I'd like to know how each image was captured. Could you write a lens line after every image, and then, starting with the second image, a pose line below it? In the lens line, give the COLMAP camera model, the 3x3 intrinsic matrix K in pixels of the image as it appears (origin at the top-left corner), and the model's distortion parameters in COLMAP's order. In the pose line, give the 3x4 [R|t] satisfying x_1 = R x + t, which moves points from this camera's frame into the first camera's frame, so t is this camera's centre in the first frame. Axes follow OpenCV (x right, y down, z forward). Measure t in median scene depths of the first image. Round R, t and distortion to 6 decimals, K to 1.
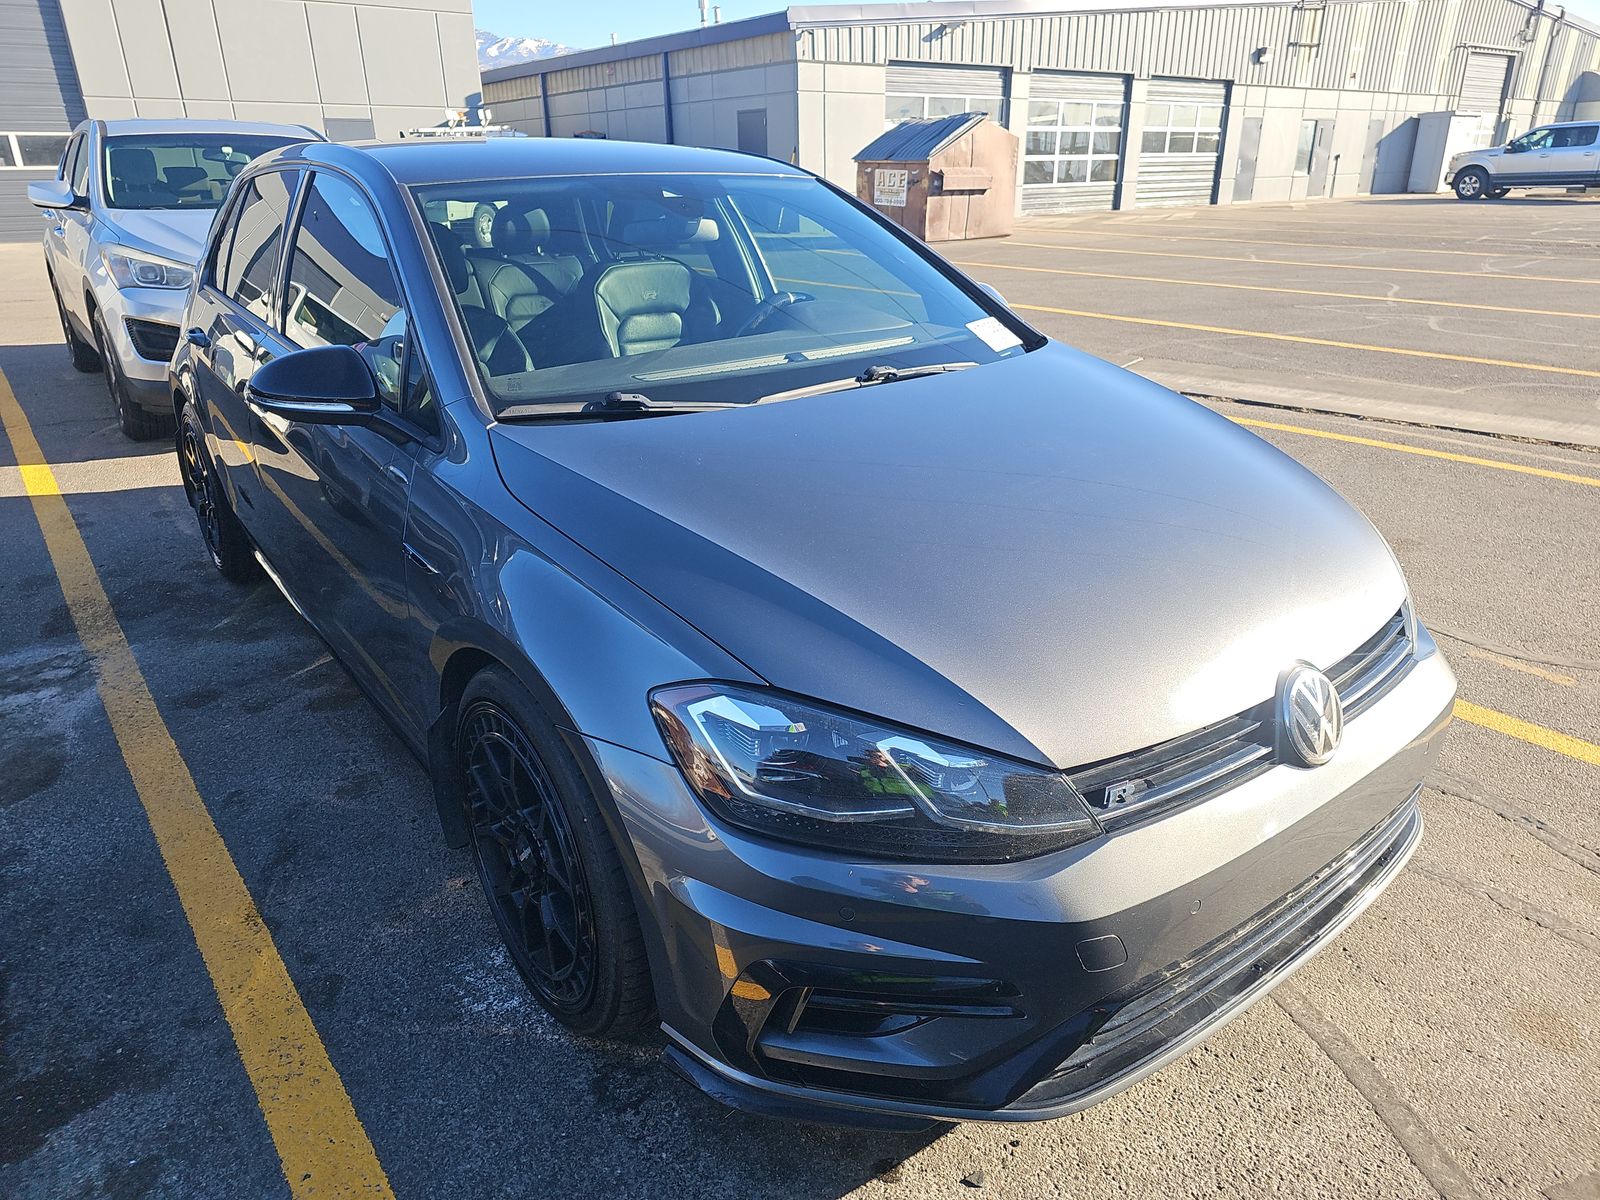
lens RADIAL K [[1052.9, 0, 800.0], [0, 1052.9, 600.0], [0, 0, 1]] dist [0.000437, -0.000090]
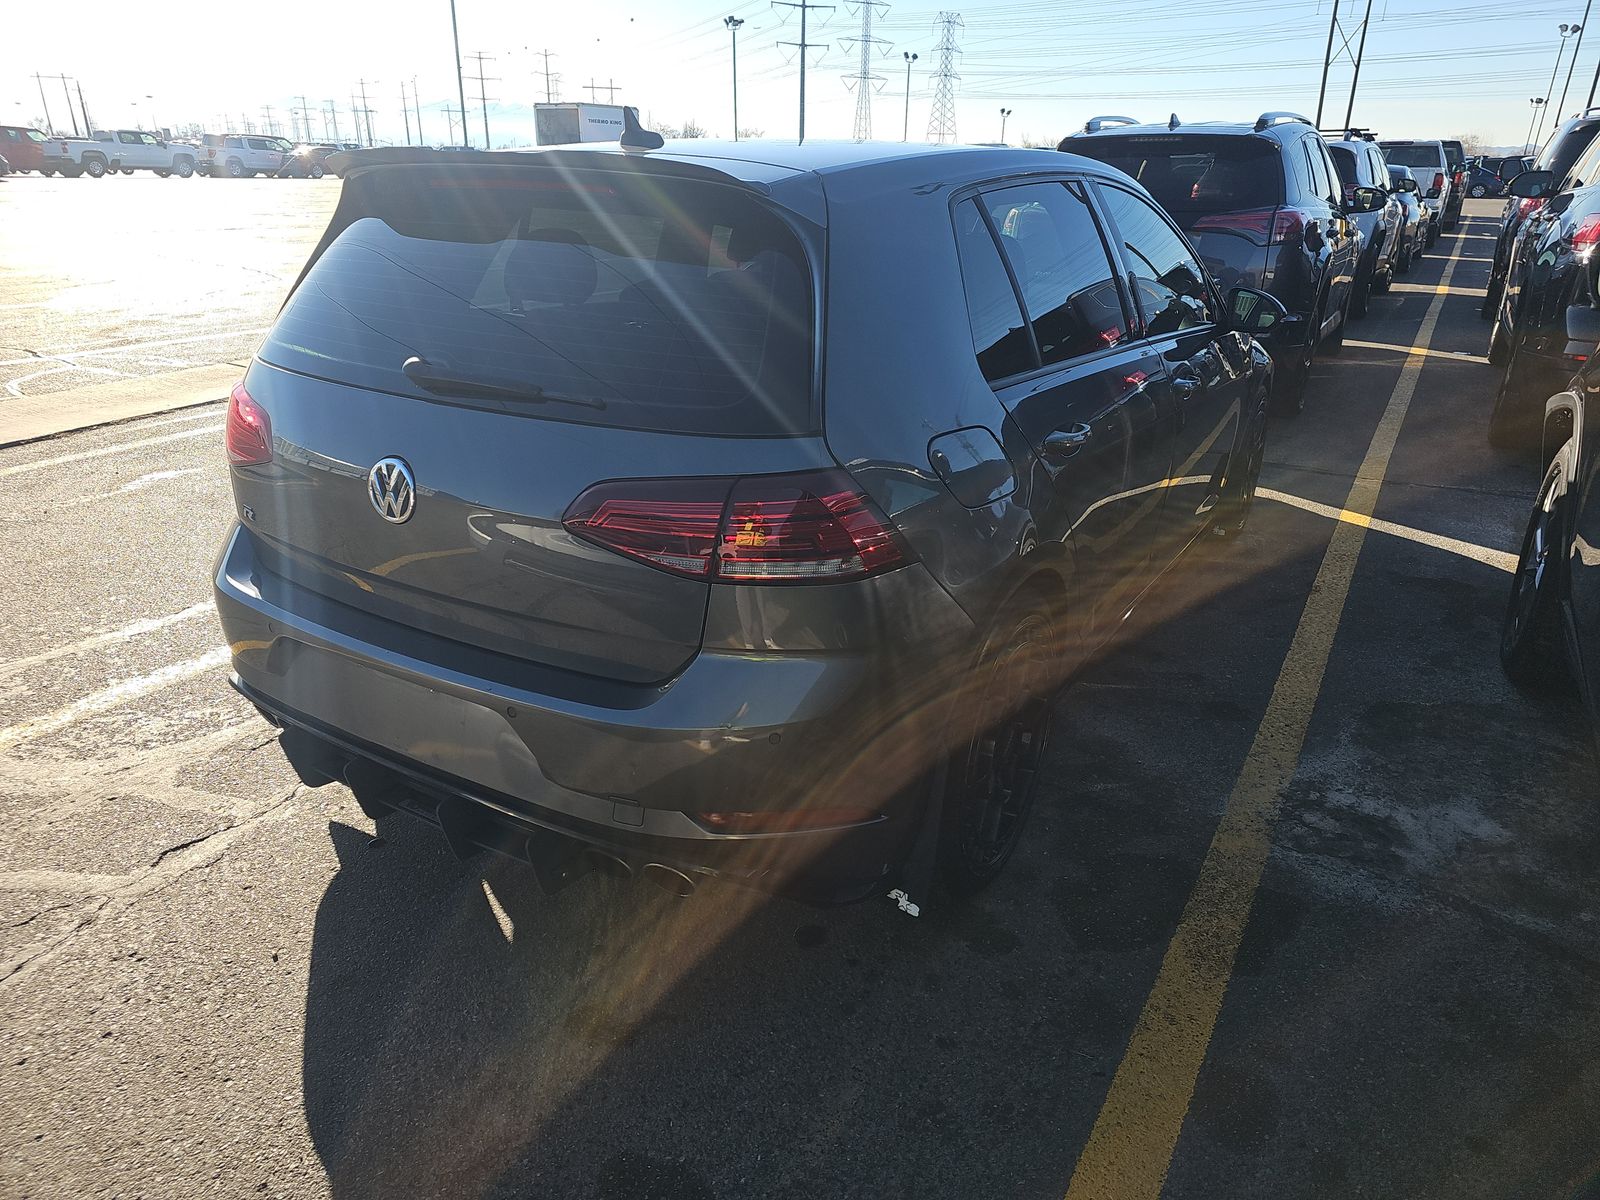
lens RADIAL K [[1052.9, 0, 800.0], [0, 1052.9, 600.0], [0, 0, 1]] dist [0.000437, -0.000090]
pose [[-0.359032, -0.348253, 0.865919, -0.077917], [0.342881, 0.813685, 0.469413, -0.036867], [-0.868060, 0.465442, -0.172730, 0.091585]]
